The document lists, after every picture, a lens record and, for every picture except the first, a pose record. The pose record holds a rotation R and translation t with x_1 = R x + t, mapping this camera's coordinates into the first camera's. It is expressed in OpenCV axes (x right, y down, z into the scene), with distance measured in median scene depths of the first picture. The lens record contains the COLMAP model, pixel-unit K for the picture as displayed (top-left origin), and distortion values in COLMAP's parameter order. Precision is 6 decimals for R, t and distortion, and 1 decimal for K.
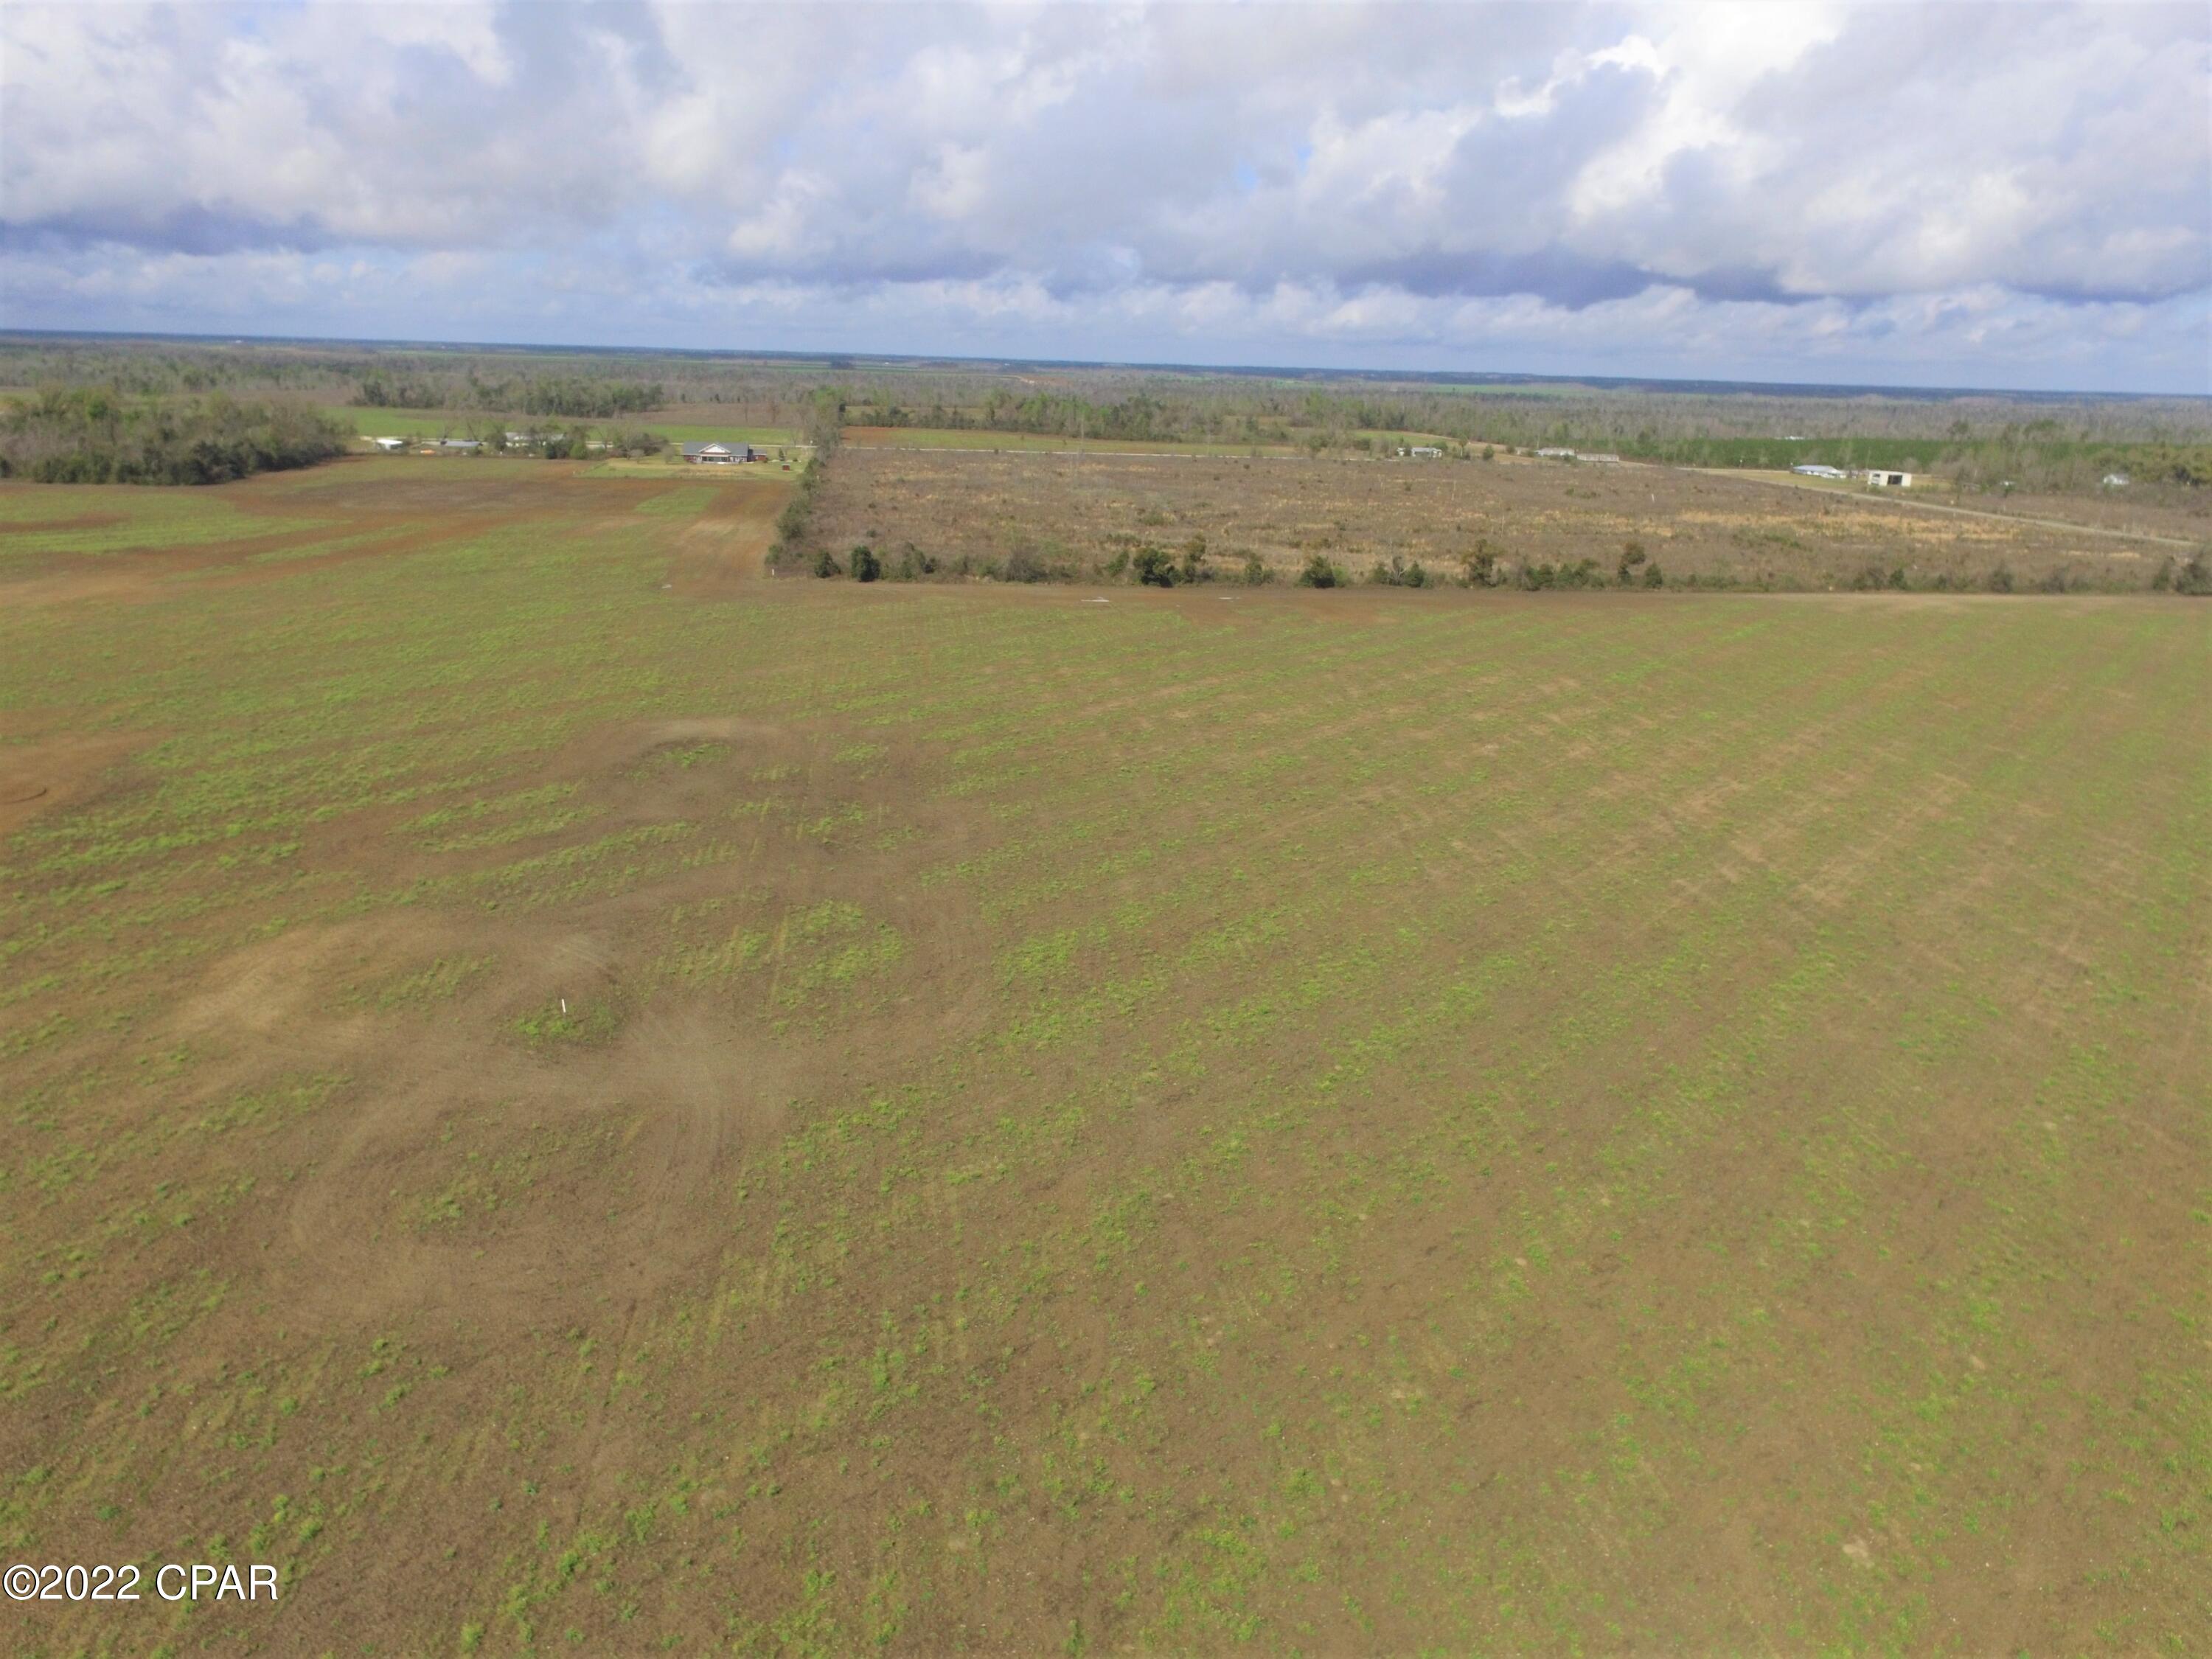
lens RADIAL K [[1510.2, 0, 1094.7], [0, 1510.2, 852.8], [0, 0, 1]] dist [-0.009755, 0.009865]
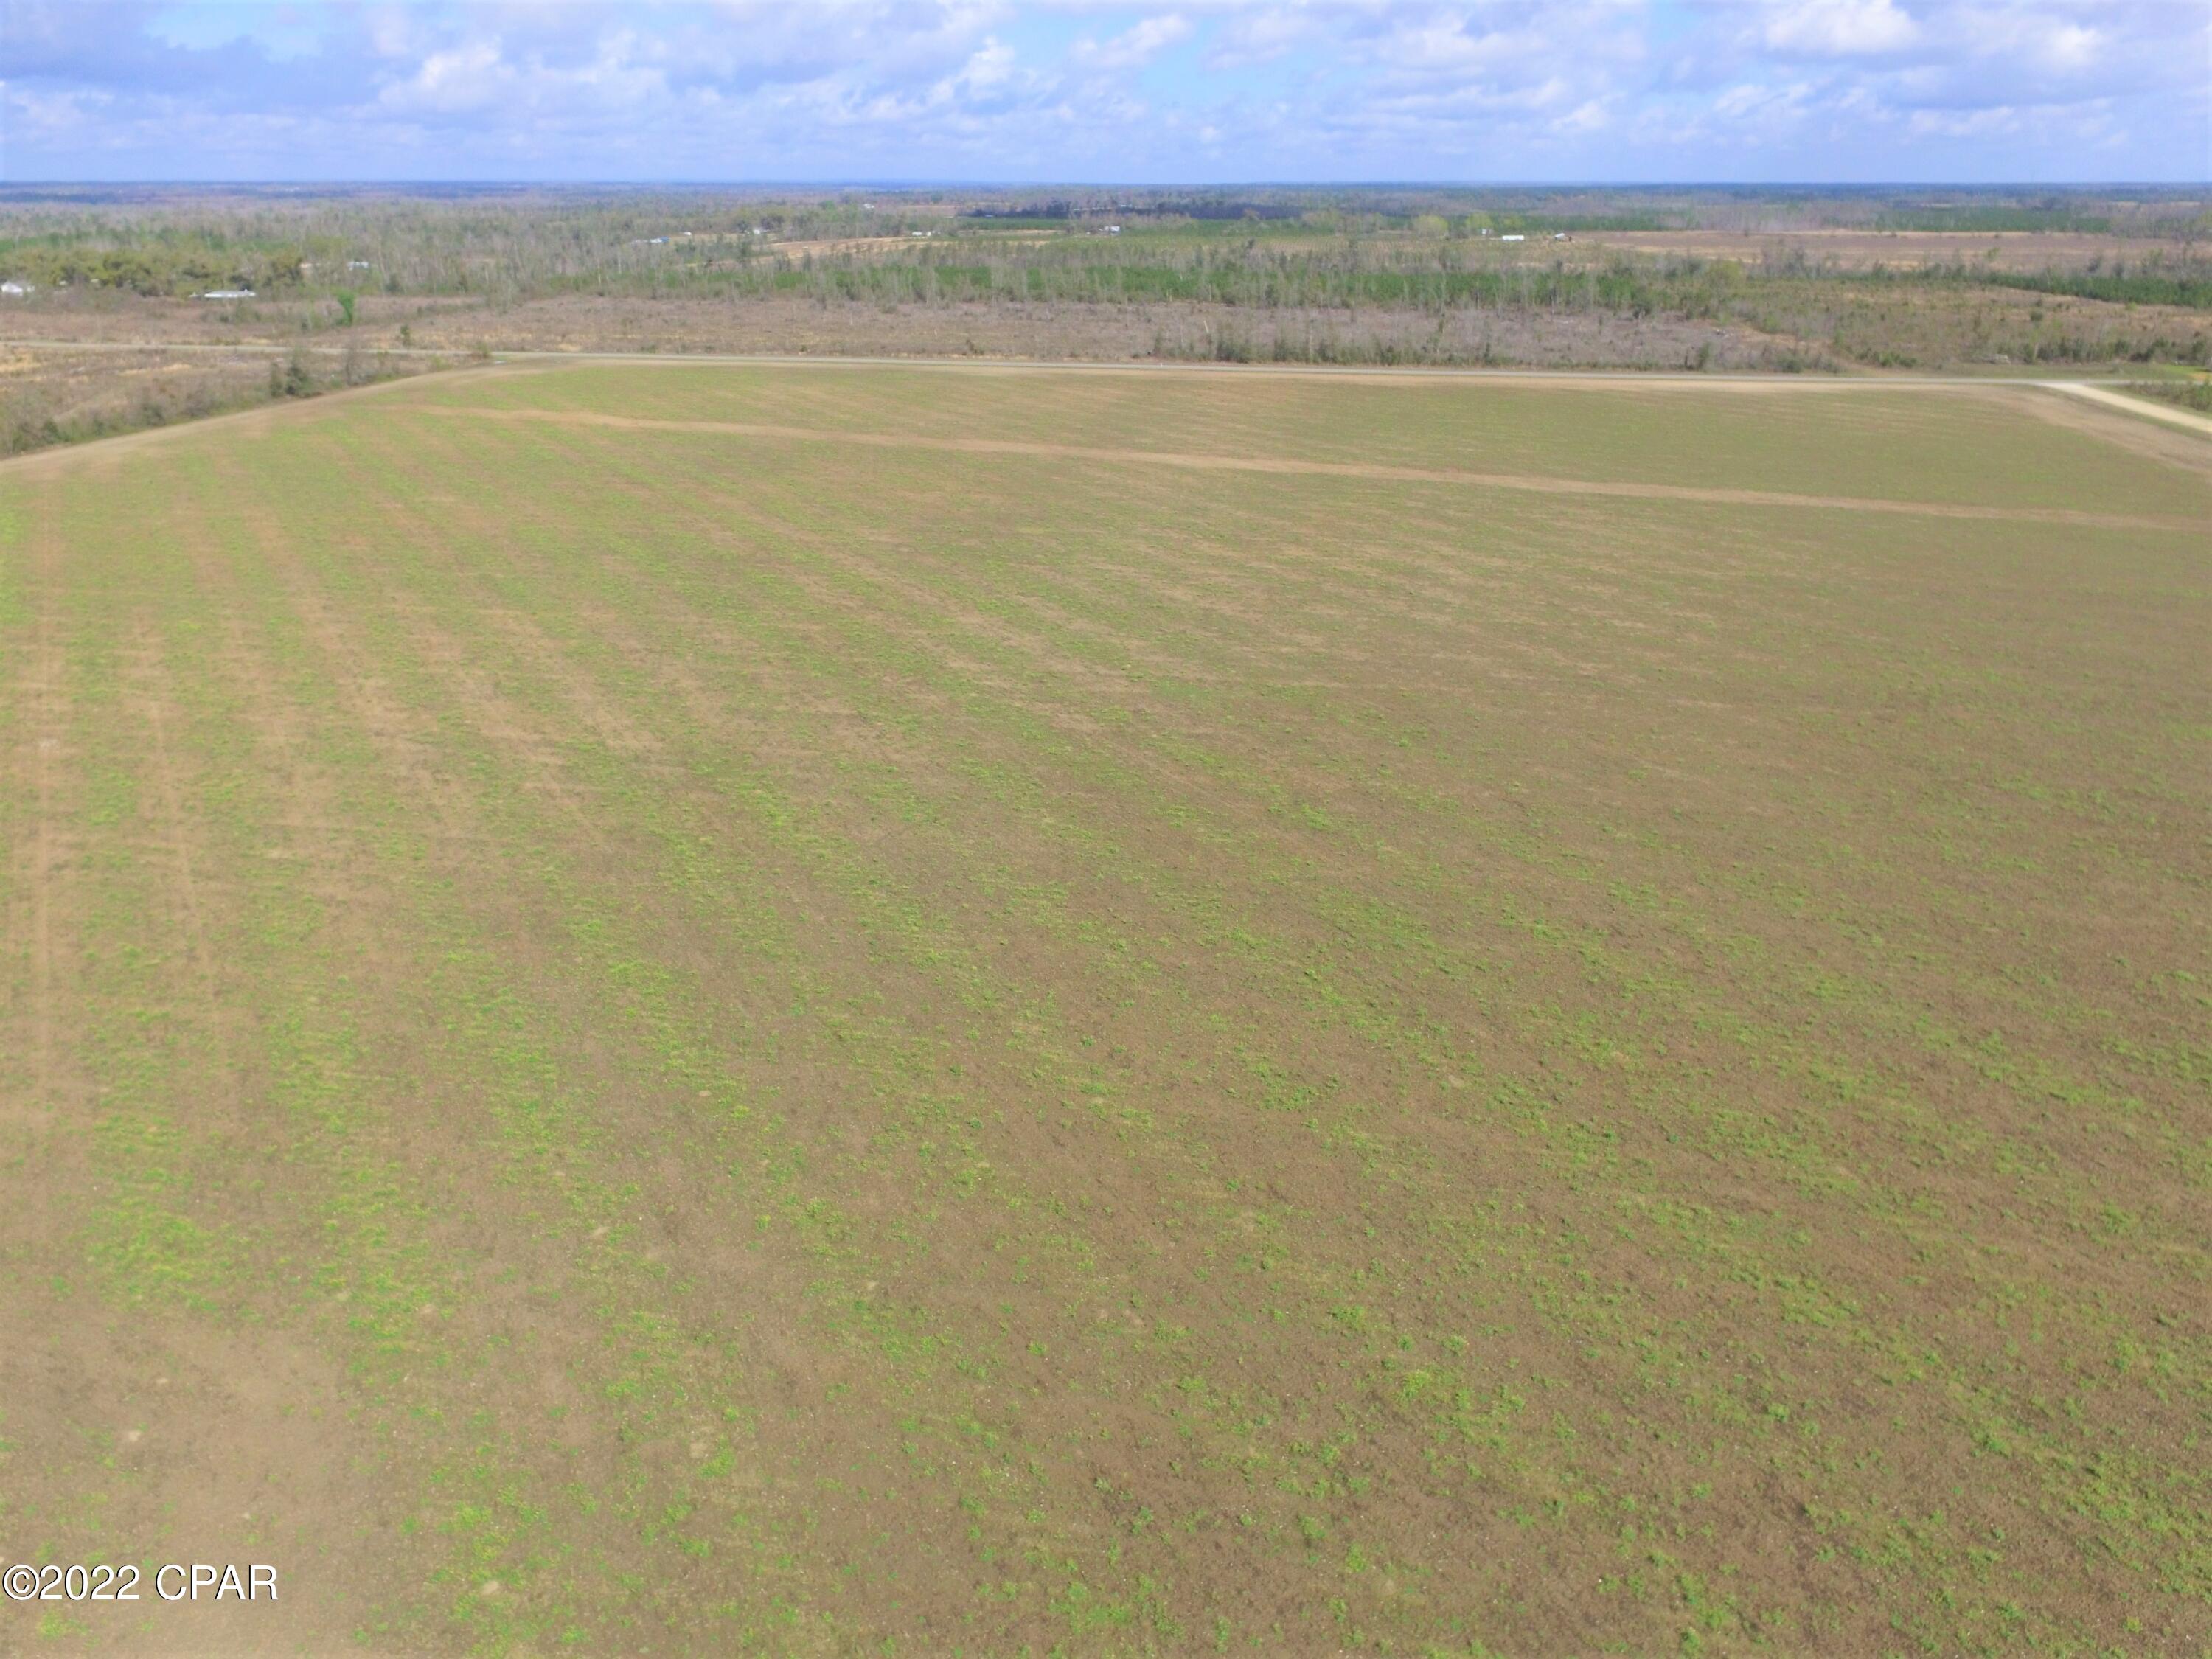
lens RADIAL K [[1510.2, 0, 1117.9], [0, 1510.2, 870.4], [0, 0, 1]] dist [-0.009755, 0.009865]
pose [[0.302393, -0.425126, 0.853127, -0.136439], [0.305884, 0.890973, 0.335563, -0.057164], [-0.902770, 0.159486, 0.399463, 0.123782]]
